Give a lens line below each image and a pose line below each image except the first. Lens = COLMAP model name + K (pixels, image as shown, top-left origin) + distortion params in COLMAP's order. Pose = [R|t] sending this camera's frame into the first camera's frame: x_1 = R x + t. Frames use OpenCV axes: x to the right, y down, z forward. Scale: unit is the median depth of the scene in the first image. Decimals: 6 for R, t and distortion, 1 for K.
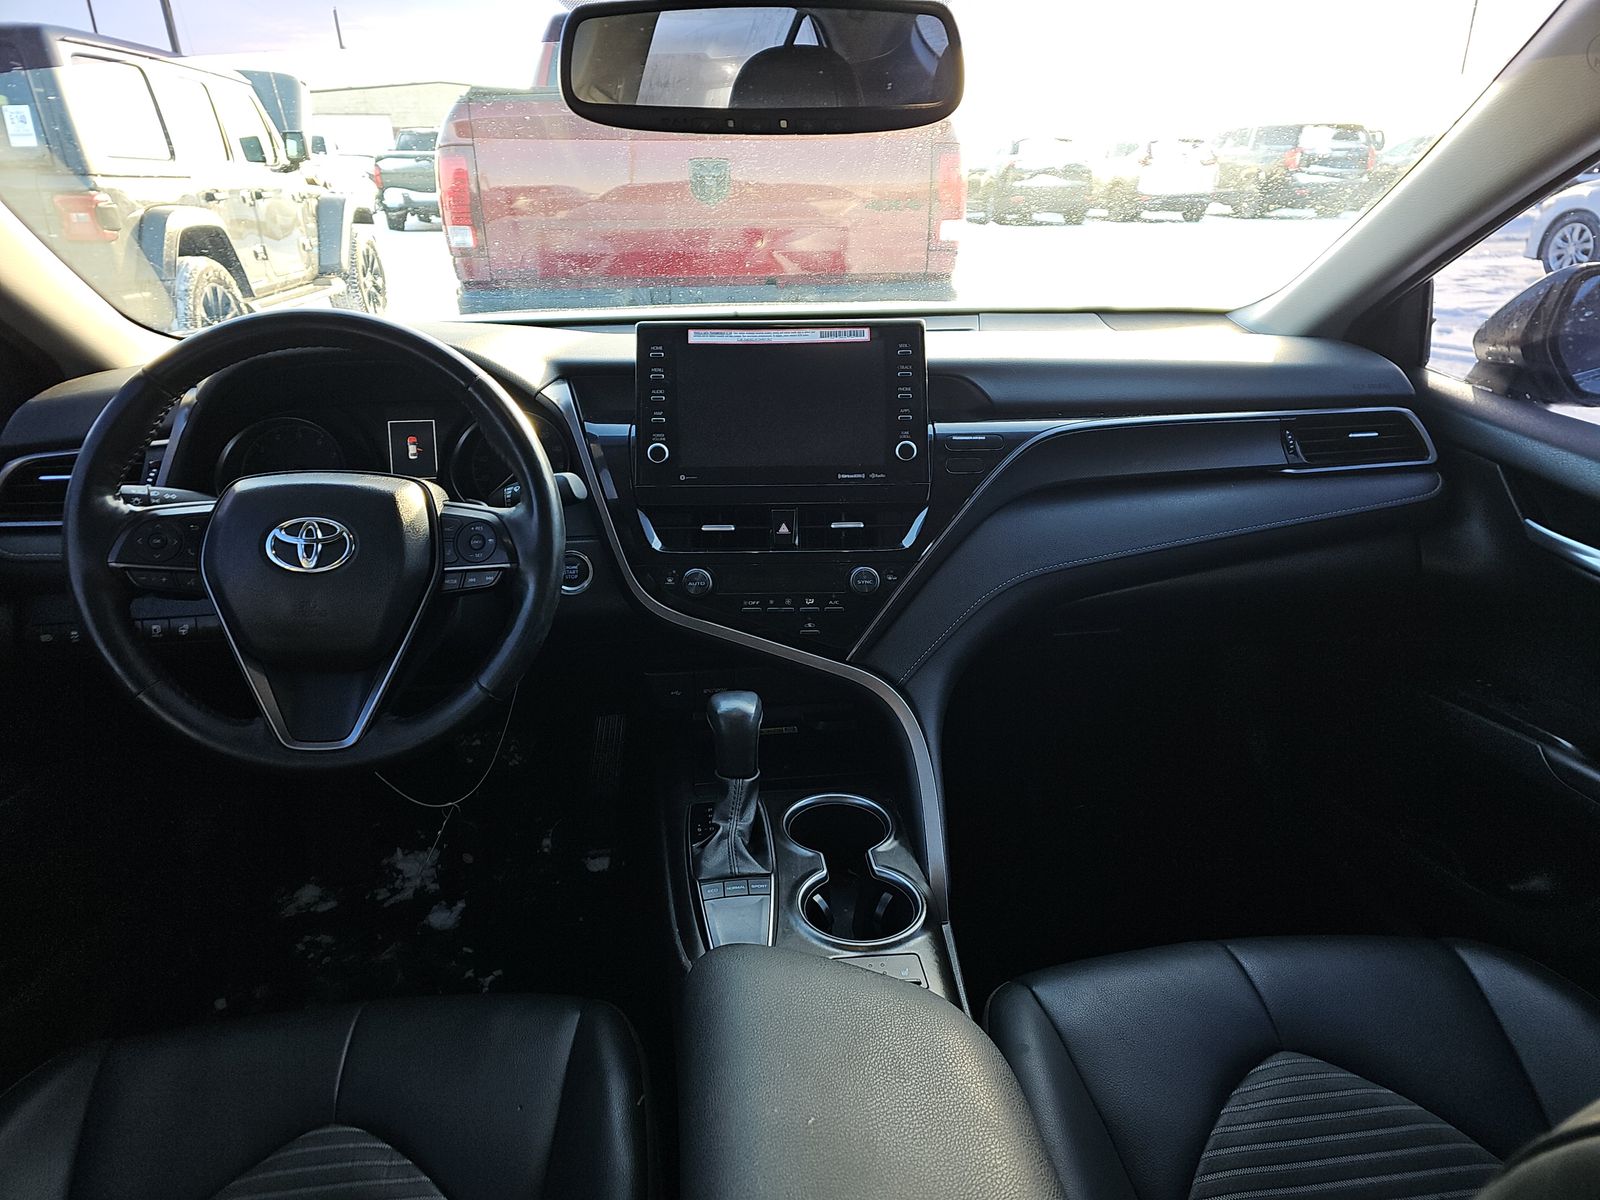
lens RADIAL K [[1065.2, 0, 800.0], [0, 1065.2, 600.0], [0, 0, 1]] dist [0.077473, -0.041655]
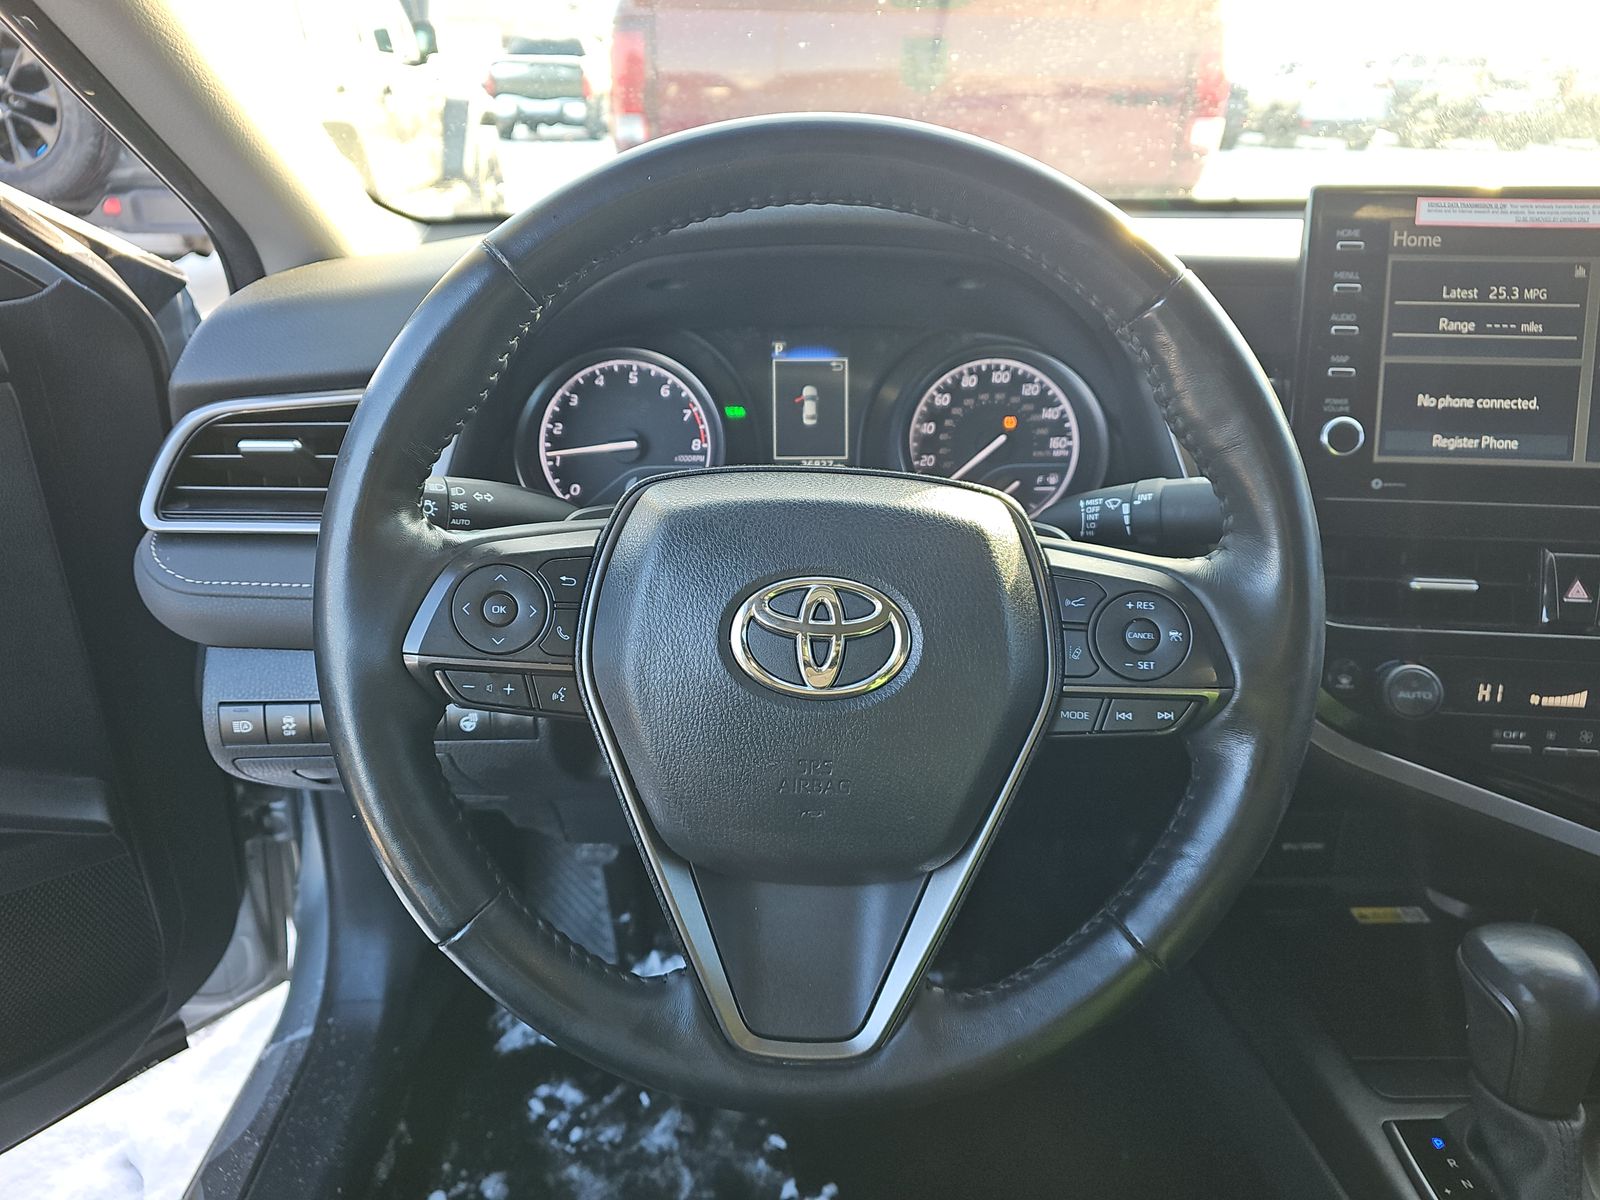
lens RADIAL K [[1086.8, 0, 808.5], [0, 1086.8, 592.6], [0, 0, 1]] dist [0.052247, -0.043944]
pose [[0.996889, 0.047791, -0.062682, -0.353788], [-0.044627, 0.997704, 0.050948, -0.076916], [0.064972, -0.047993, 0.996732, 0.441775]]
